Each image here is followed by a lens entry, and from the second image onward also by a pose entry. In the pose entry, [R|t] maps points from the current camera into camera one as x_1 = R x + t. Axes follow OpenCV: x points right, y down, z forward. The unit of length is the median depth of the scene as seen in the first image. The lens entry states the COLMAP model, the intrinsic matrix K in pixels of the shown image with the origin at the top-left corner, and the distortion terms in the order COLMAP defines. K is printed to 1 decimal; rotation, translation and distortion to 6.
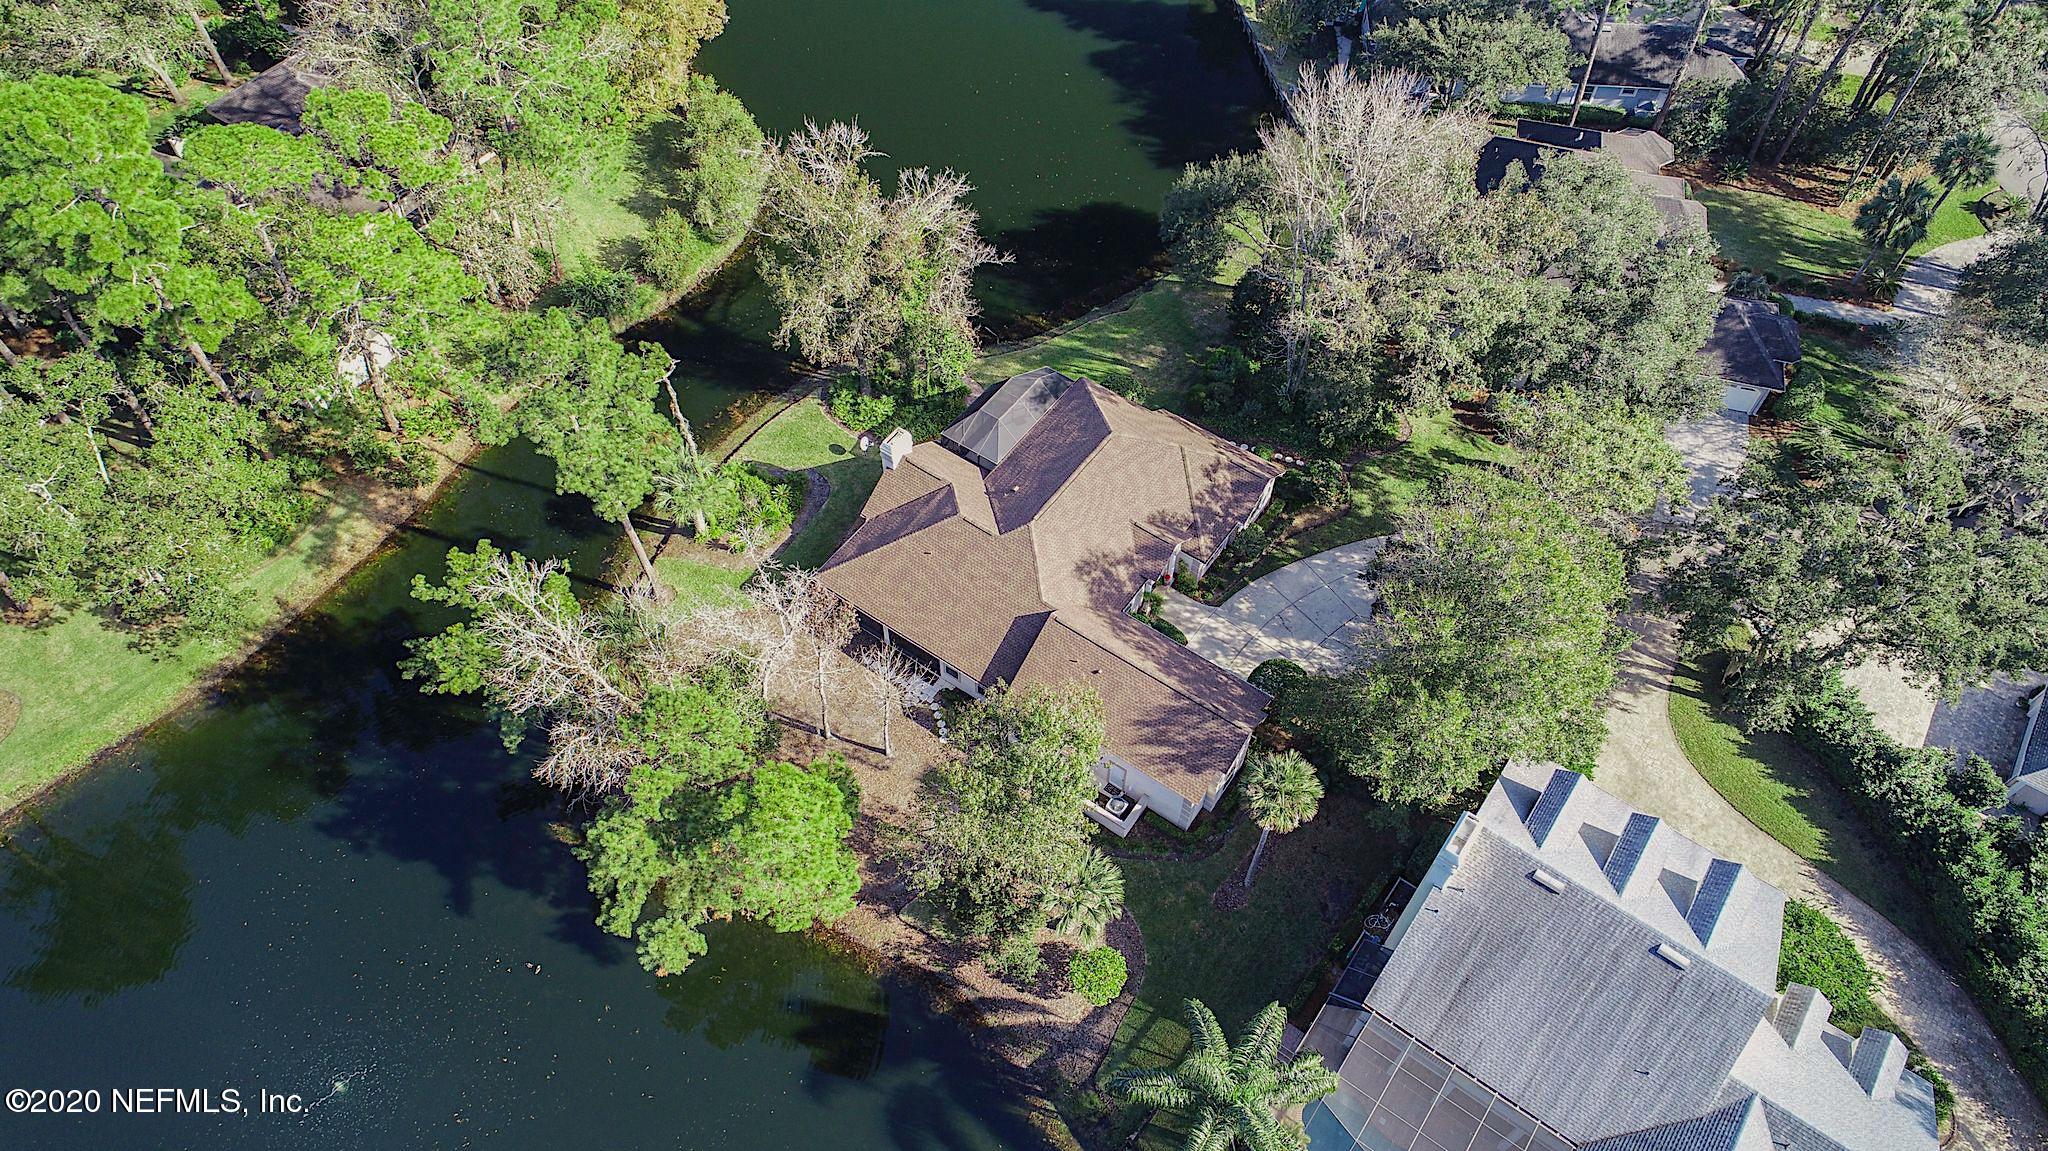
lens RADIAL K [[1323.6, 0, 1026.2], [0, 1323.6, 569.4], [0, 0, 1]] dist [-0.002380, 0.000208]
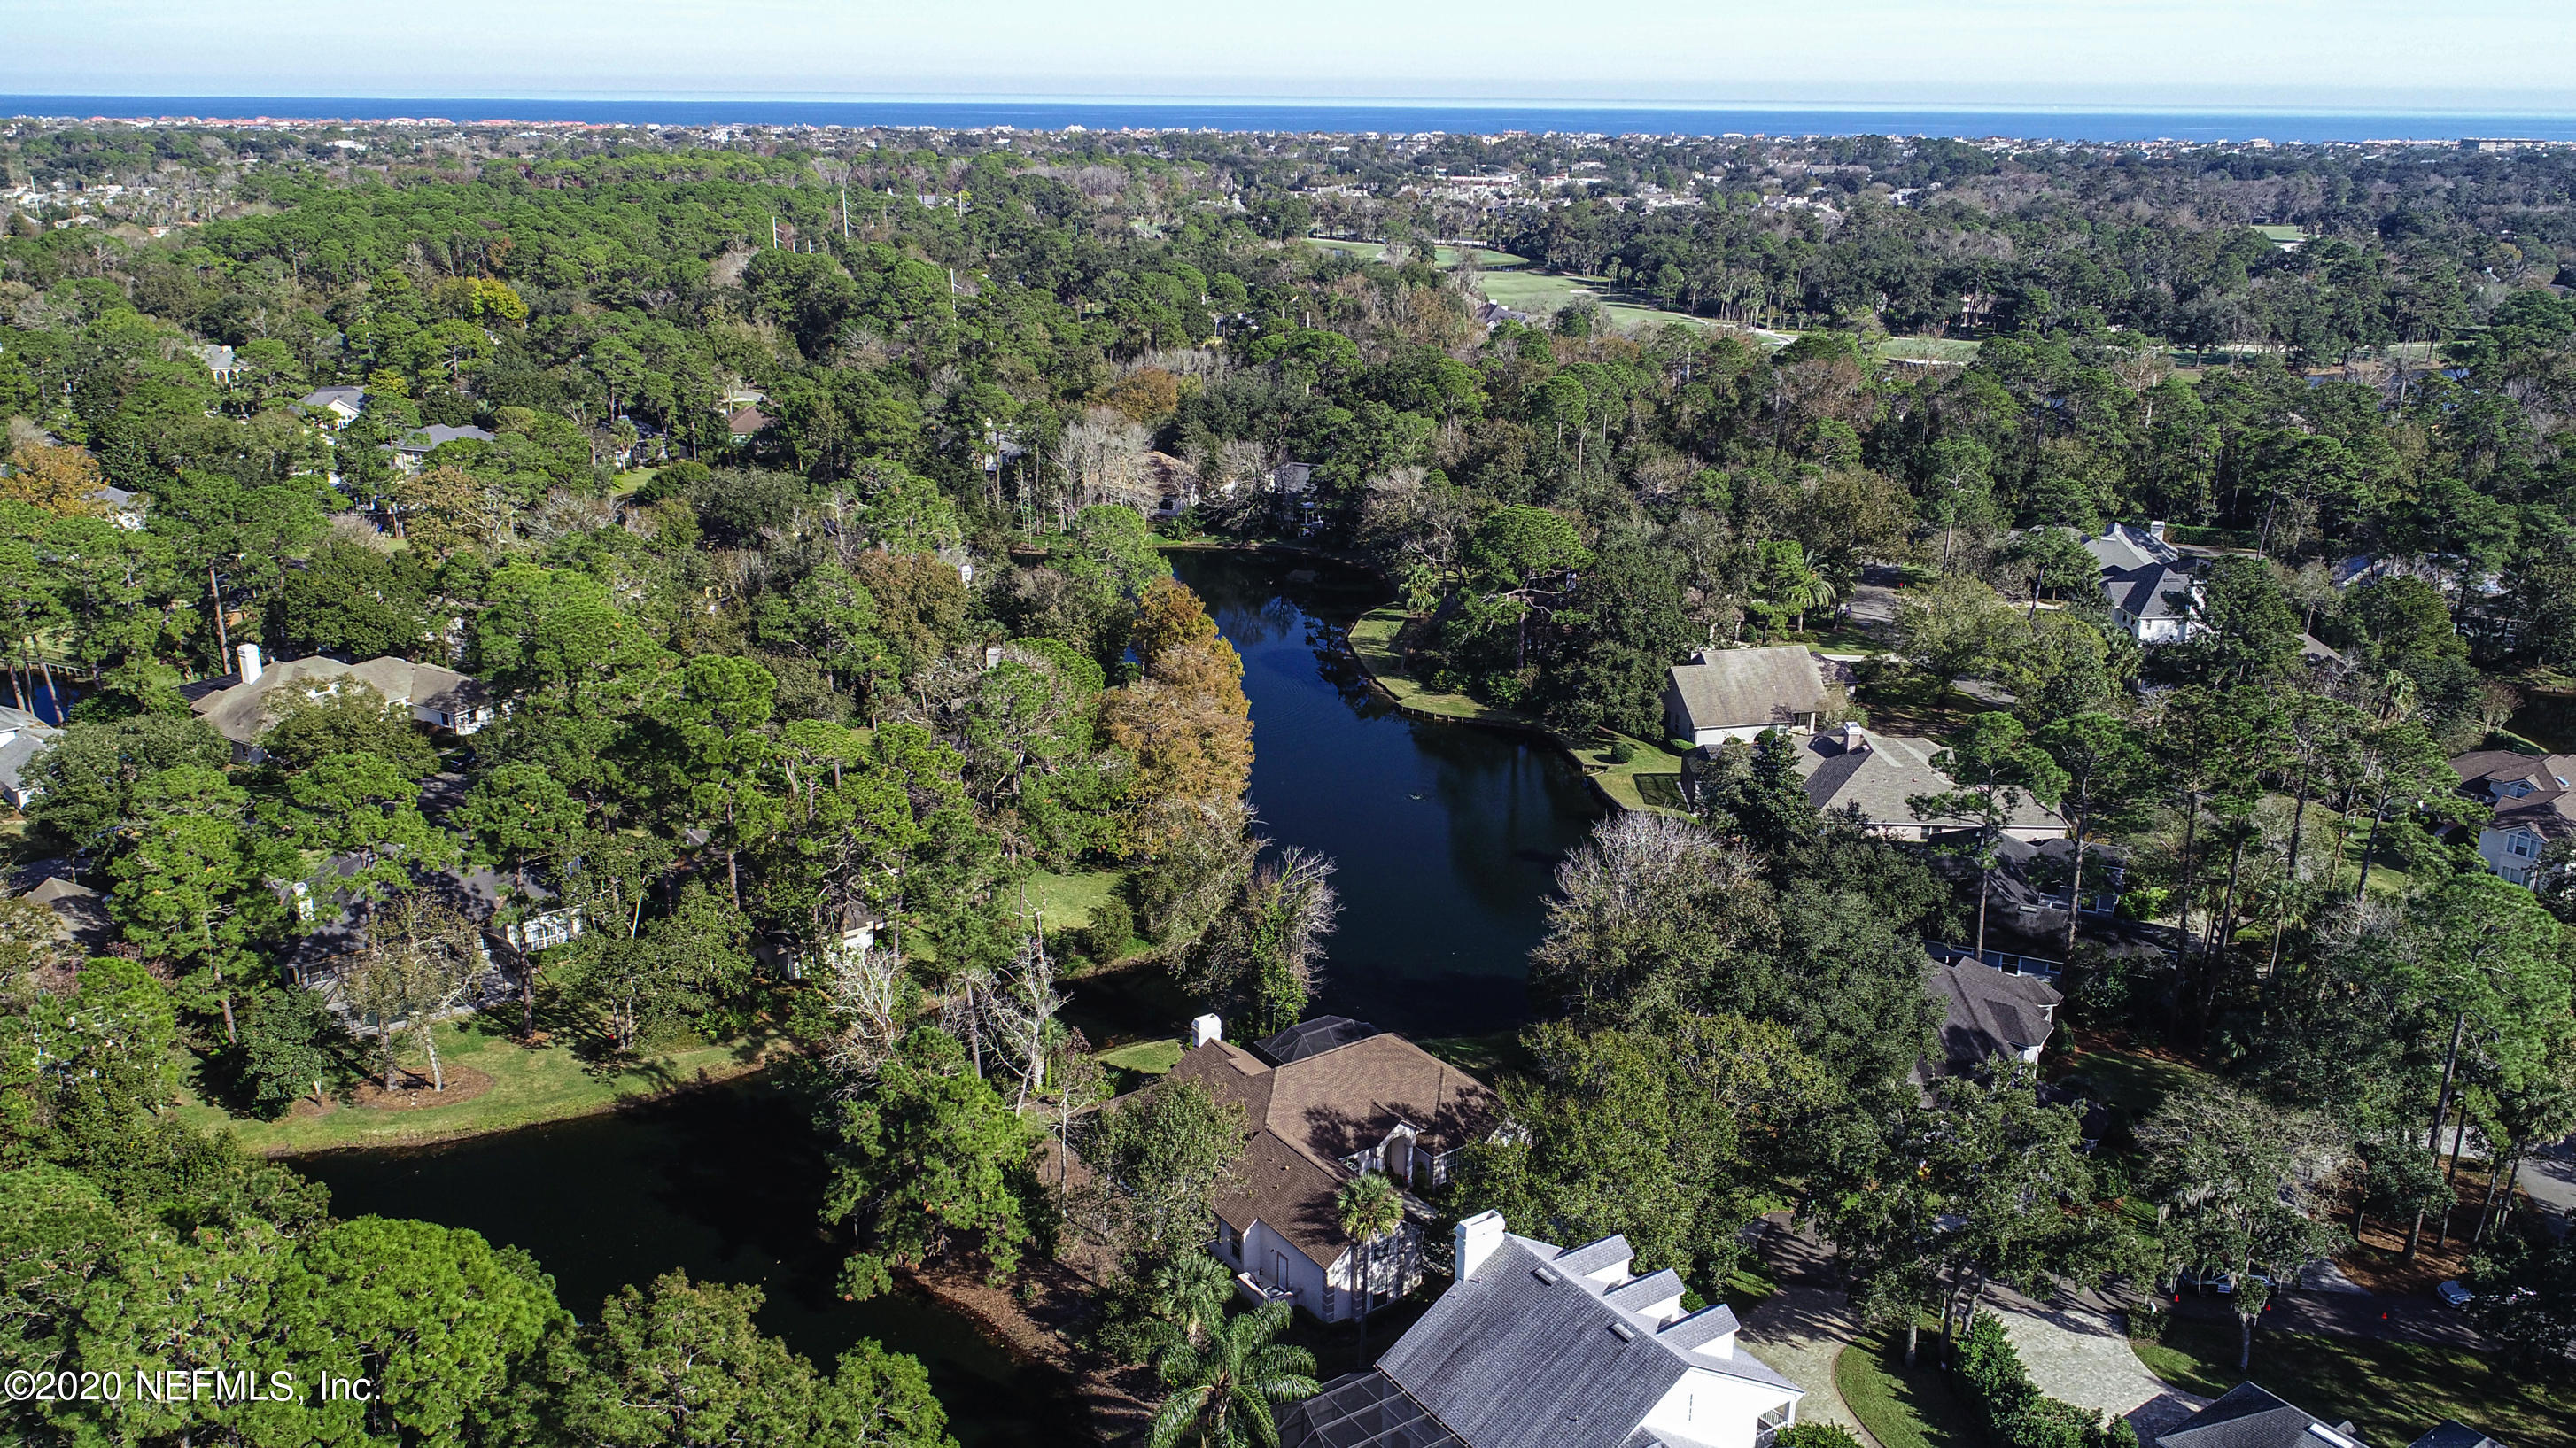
lens RADIAL K [[1664.7, 0, 1290.7], [0, 1664.7, 716.4], [0, 0, 1]] dist [-0.002380, 0.000208]
pose [[0.950838, 0.109993, -0.289498, 0.448013], [-0.255342, 0.807402, -0.531886, 0.546526], [0.175238, 0.579658, 0.795794, -0.390217]]
